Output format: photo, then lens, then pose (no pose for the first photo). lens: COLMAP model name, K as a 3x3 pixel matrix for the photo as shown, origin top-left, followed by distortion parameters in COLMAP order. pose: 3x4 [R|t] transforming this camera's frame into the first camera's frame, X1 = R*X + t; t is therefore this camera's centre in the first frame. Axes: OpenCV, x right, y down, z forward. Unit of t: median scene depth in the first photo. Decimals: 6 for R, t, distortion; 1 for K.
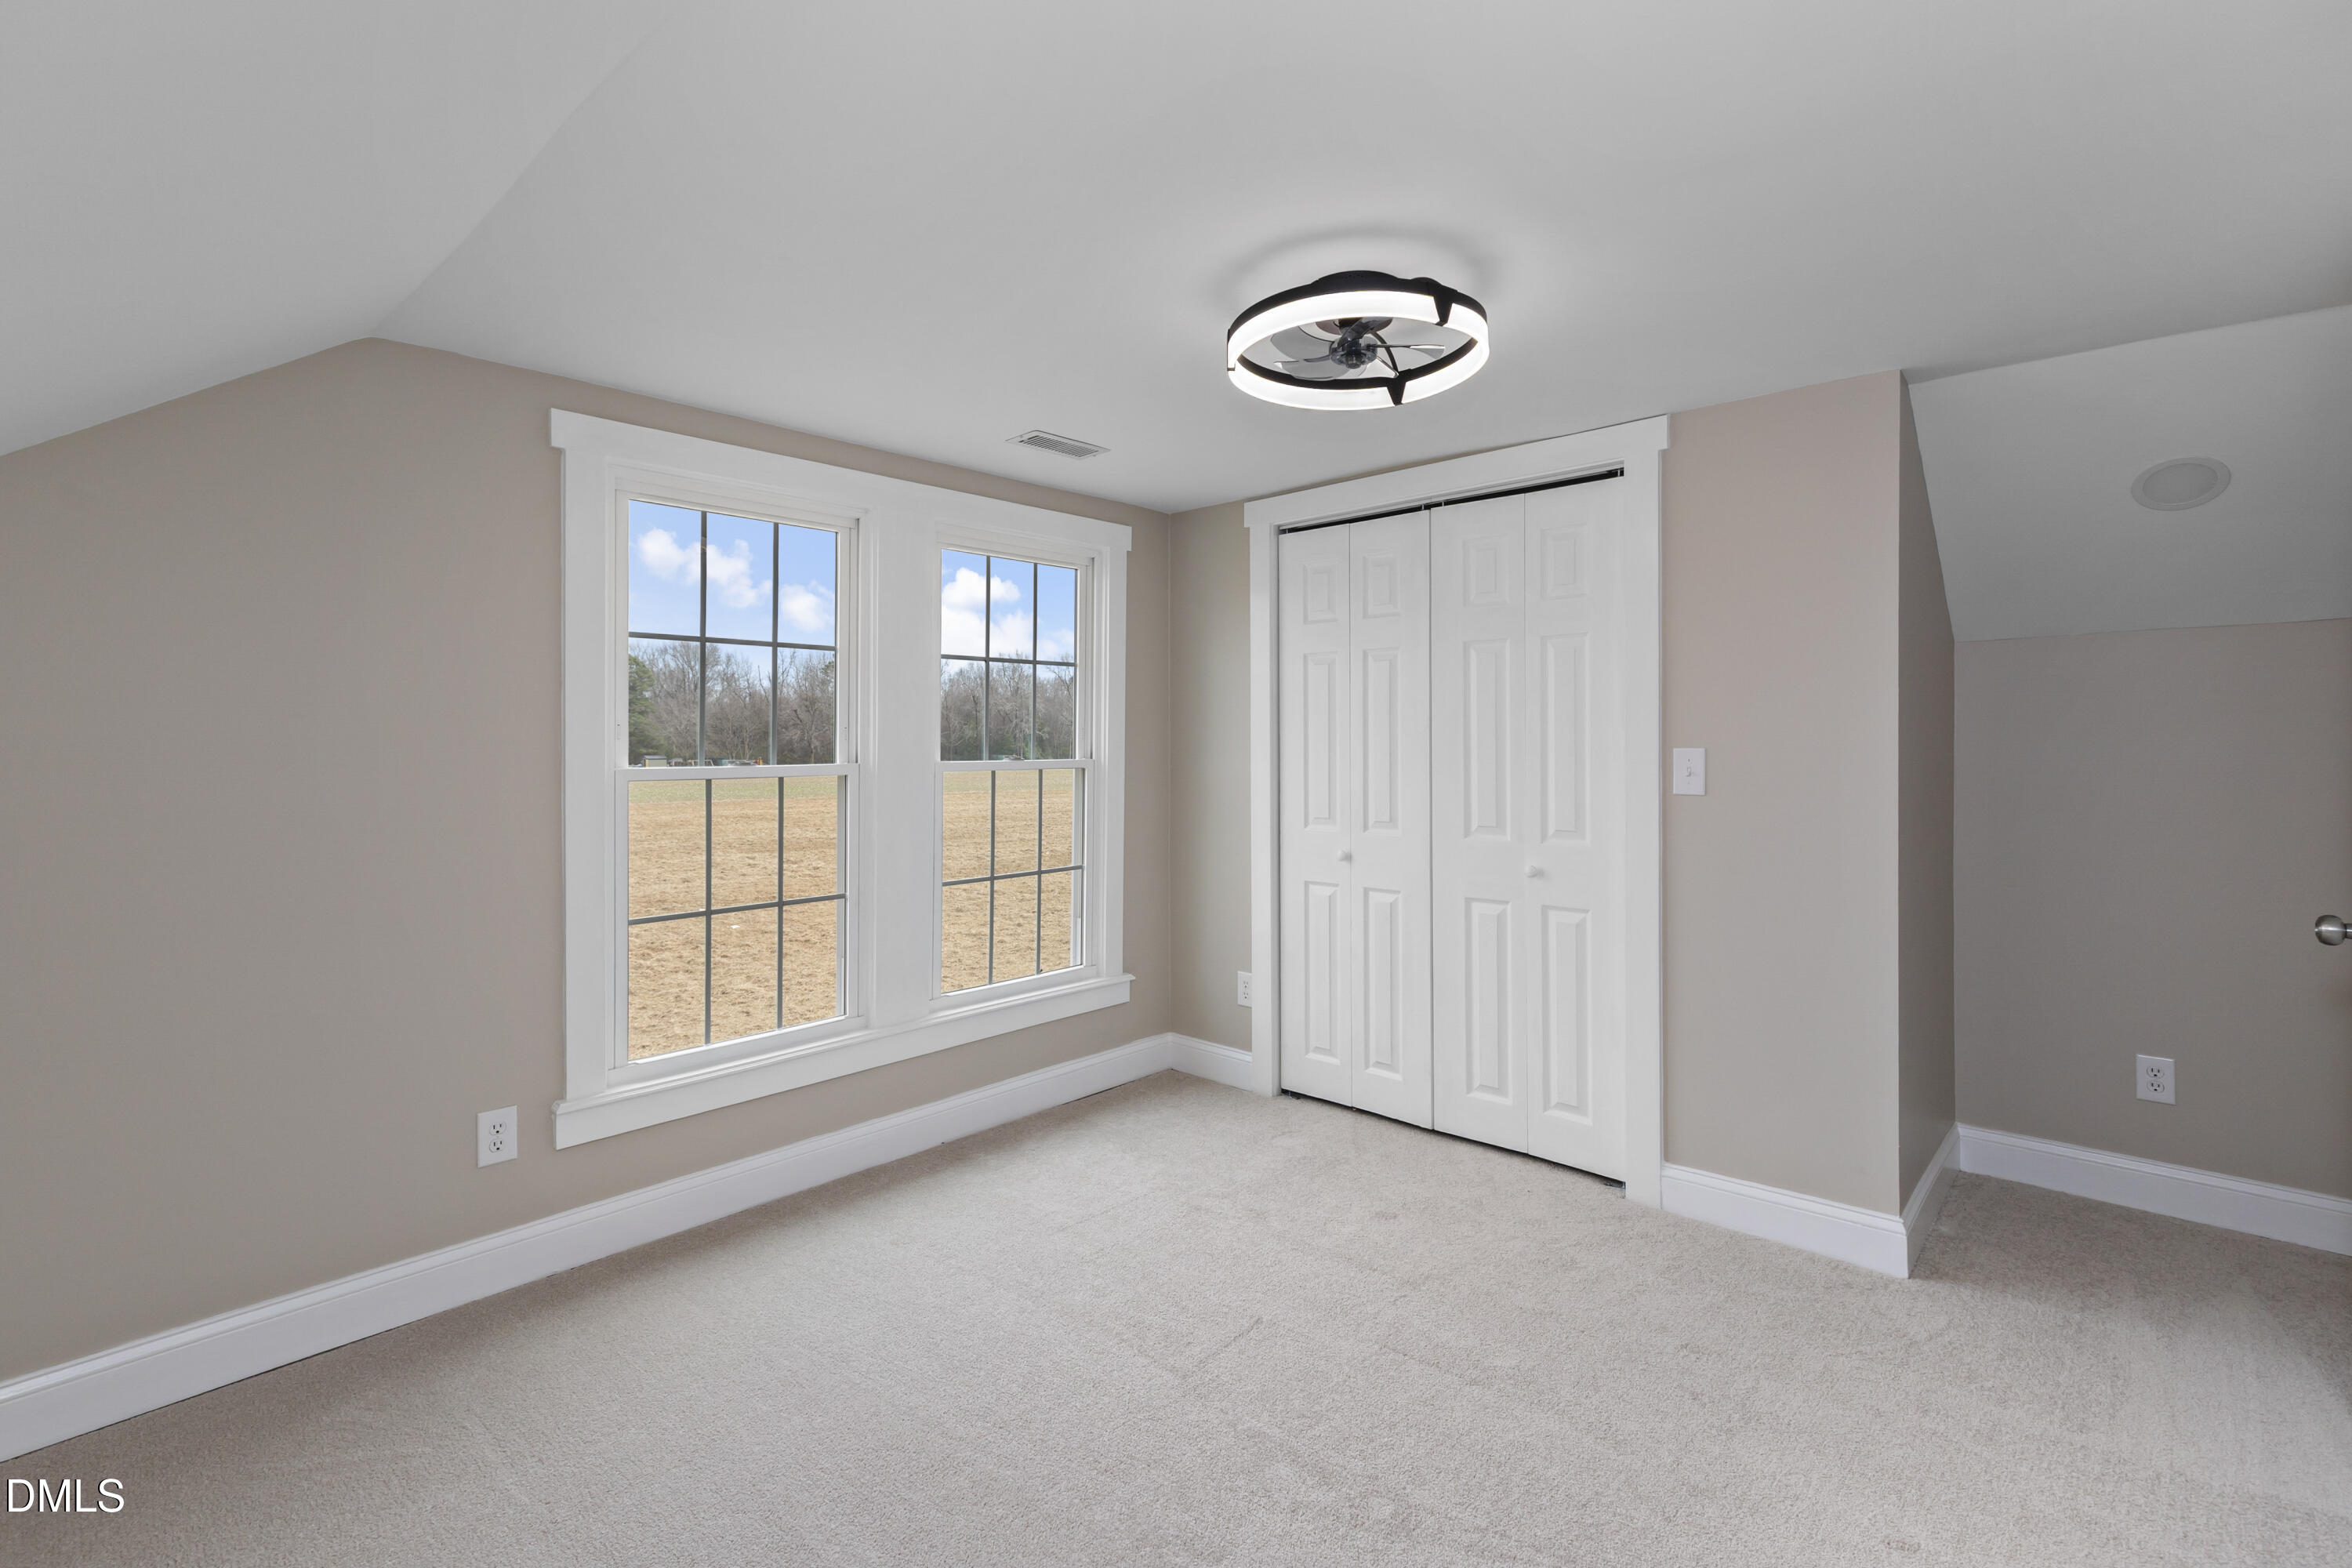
lens RADIAL K [[1066.8, 0, 1178.1], [0, 1066.8, 751.9], [0, 0, 1]] dist [0.001321, 0.000554]
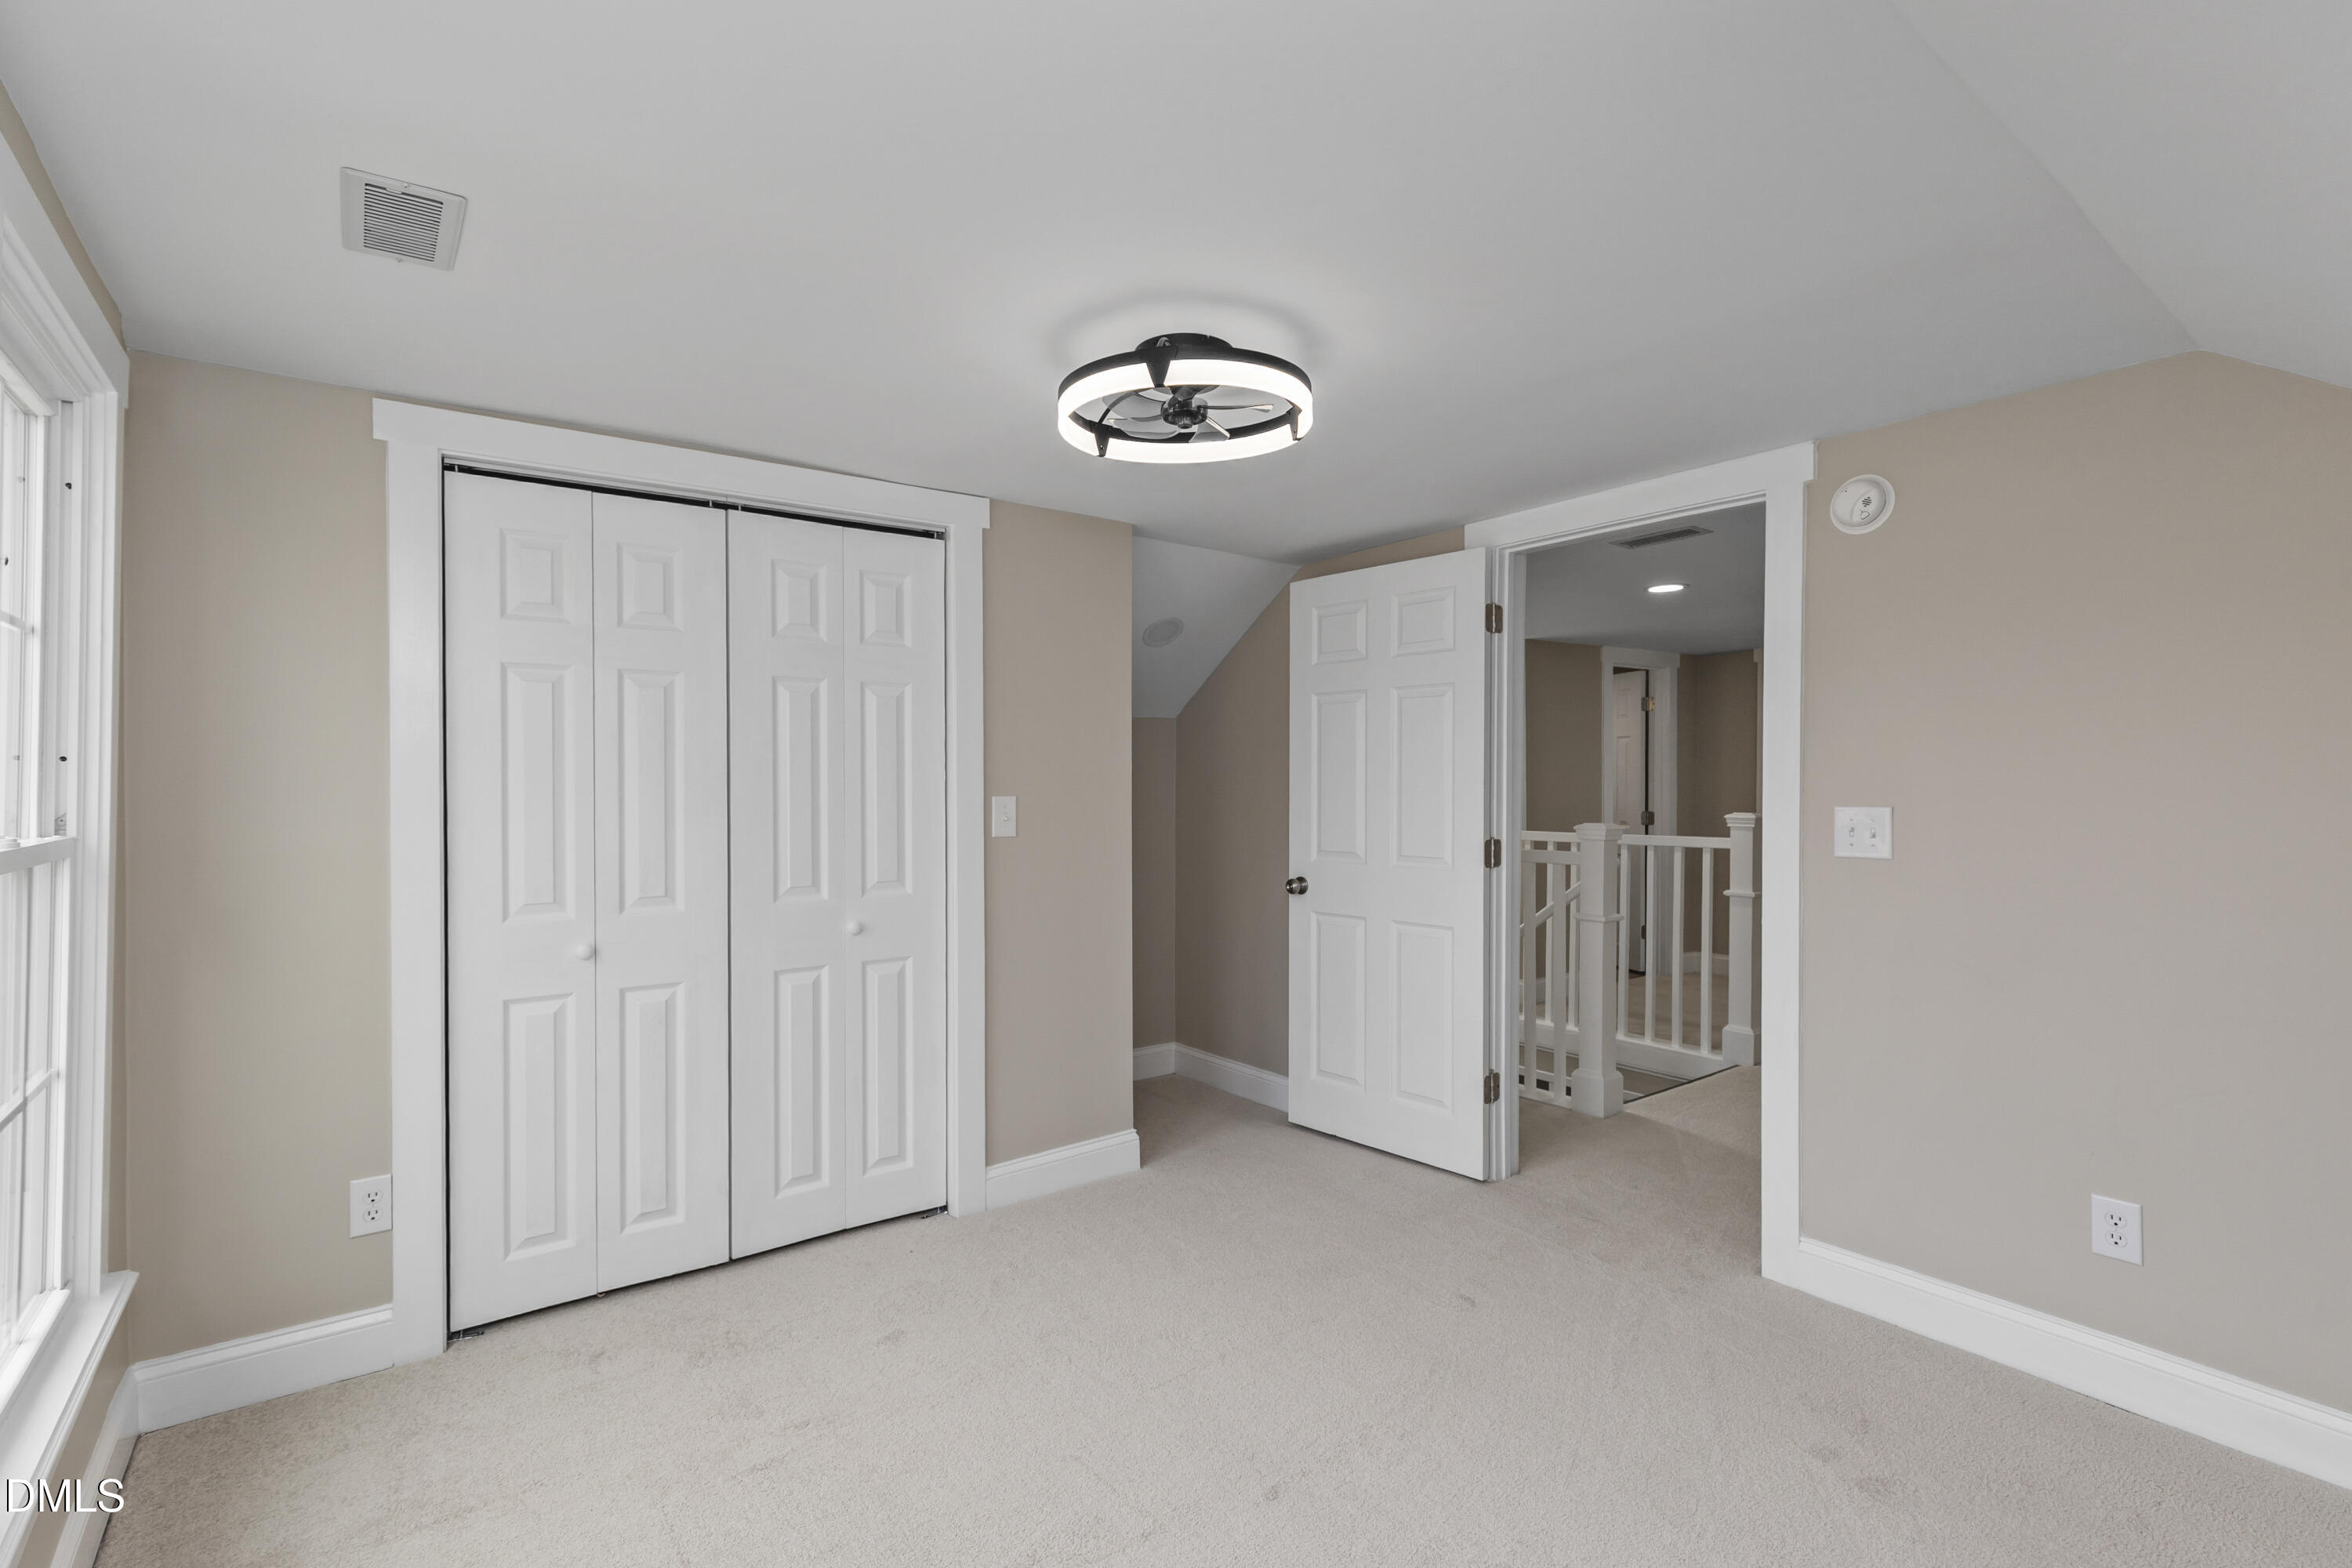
lens RADIAL K [[1081.5, 0, 1179.8], [0, 1081.5, 793.5], [0, 0, 1]] dist [0.000934, 0.000162]
pose [[0.175942, -0.011293, 0.984336, -0.568194], [0.008847, 0.999912, 0.009890, -0.015000], [-0.984361, 0.006968, 0.176026, 0.550190]]
